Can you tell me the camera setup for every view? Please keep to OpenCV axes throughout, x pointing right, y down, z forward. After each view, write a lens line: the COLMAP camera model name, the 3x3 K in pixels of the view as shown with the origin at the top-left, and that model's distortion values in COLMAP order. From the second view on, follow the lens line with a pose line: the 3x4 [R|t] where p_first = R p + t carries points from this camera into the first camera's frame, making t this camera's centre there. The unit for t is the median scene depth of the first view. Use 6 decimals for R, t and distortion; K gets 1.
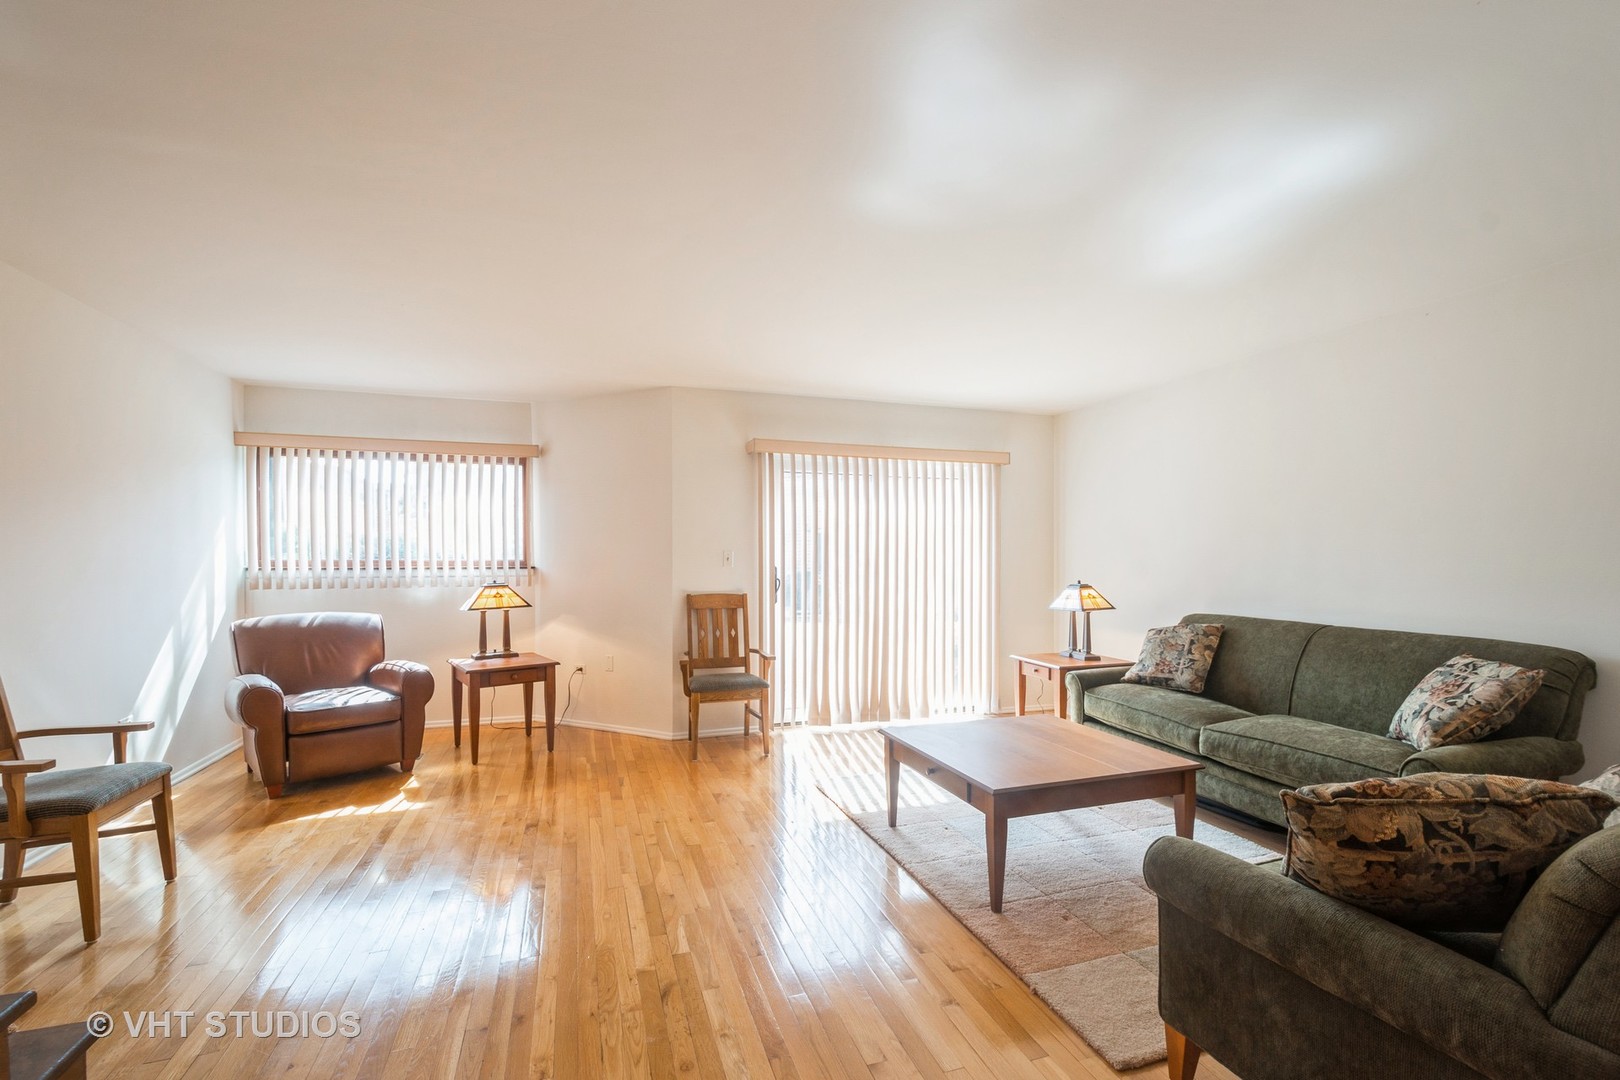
lens RADIAL K [[715.7, 0, 813.8], [0, 715.7, 551.9], [0, 0, 1]] dist [0.001649, -0.000015]
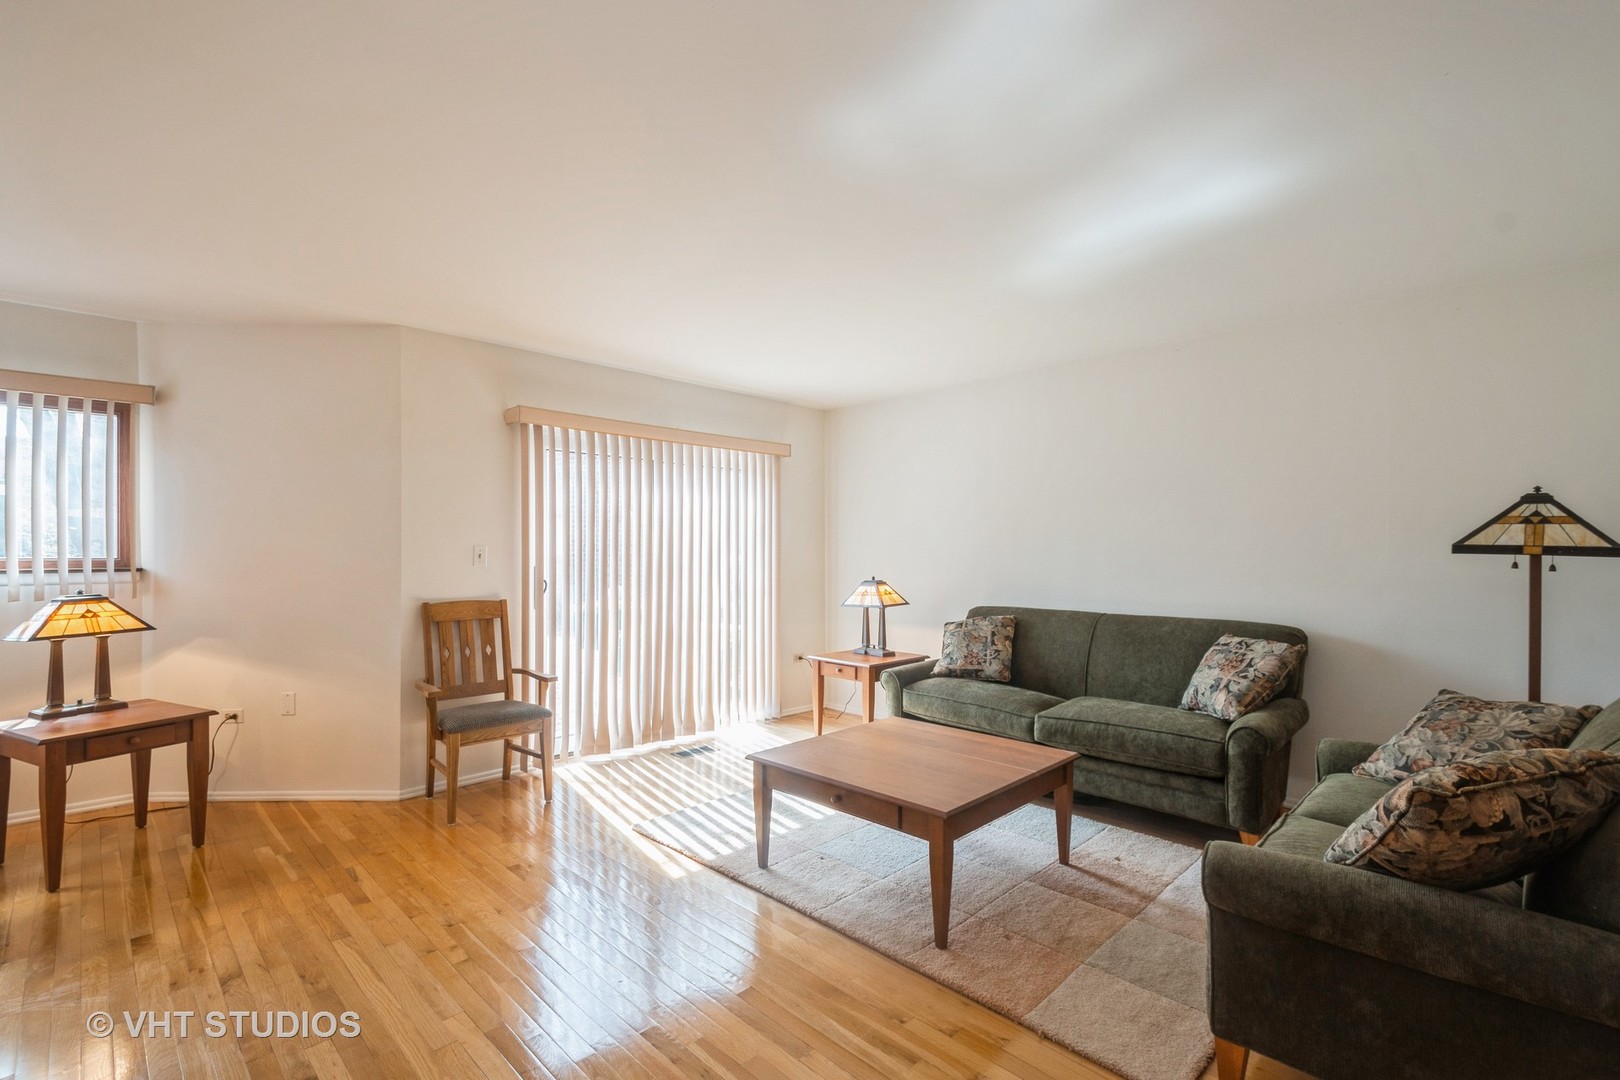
lens RADIAL K [[725.4, 0, 810.0], [0, 725.4, 540.0], [0, 0, 1]] dist [0.011376, -0.004042]
pose [[0.893141, 0.007193, 0.449719, -0.195565], [-0.002816, 0.999942, -0.010401, -0.000670], [-0.449768, 0.008023, 0.893110, 0.159117]]
